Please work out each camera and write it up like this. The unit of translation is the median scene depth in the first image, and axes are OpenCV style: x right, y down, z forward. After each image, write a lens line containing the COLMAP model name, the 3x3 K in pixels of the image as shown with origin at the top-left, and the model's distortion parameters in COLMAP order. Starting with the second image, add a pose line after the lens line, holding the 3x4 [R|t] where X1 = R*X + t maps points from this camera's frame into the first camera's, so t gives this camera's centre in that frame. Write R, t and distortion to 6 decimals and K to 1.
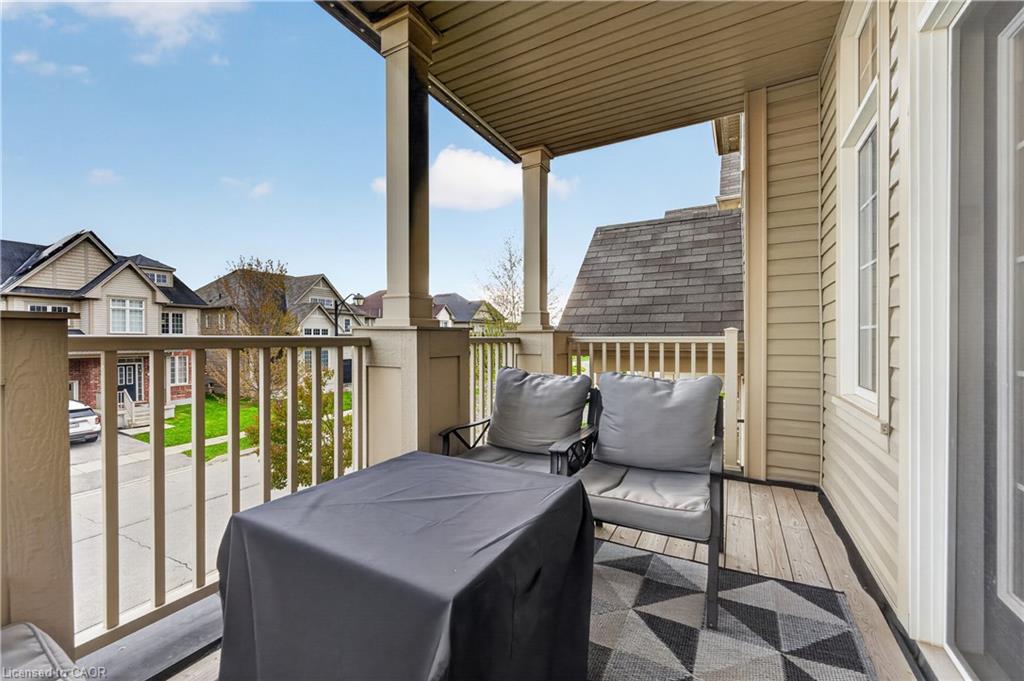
lens RADIAL K [[412.9, 0, 510.2], [0, 412.9, 339.8], [0, 0, 1]] dist [-0.003219, 0.001714]
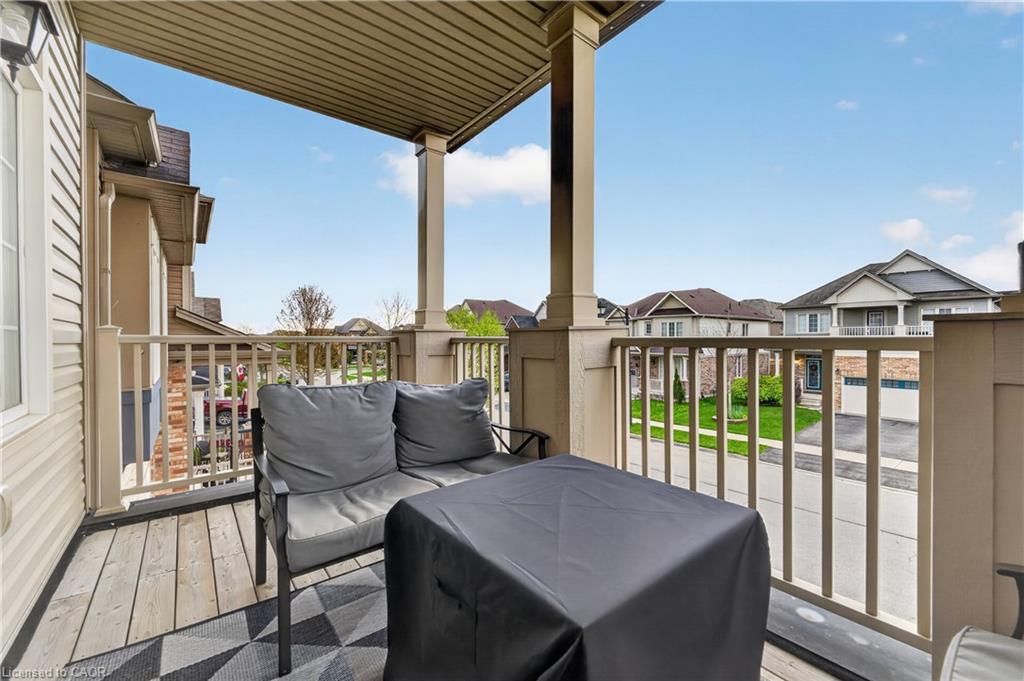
lens RADIAL K [[412.9, 0, 511.9], [0, 412.9, 339.4], [0, 0, 1]] dist [-0.003219, 0.001714]
pose [[-0.378894, 0.010125, -0.925385, 0.418142], [0.002239, 0.999947, 0.010024, -0.012039], [0.925437, 0.001726, -0.378897, 0.693410]]
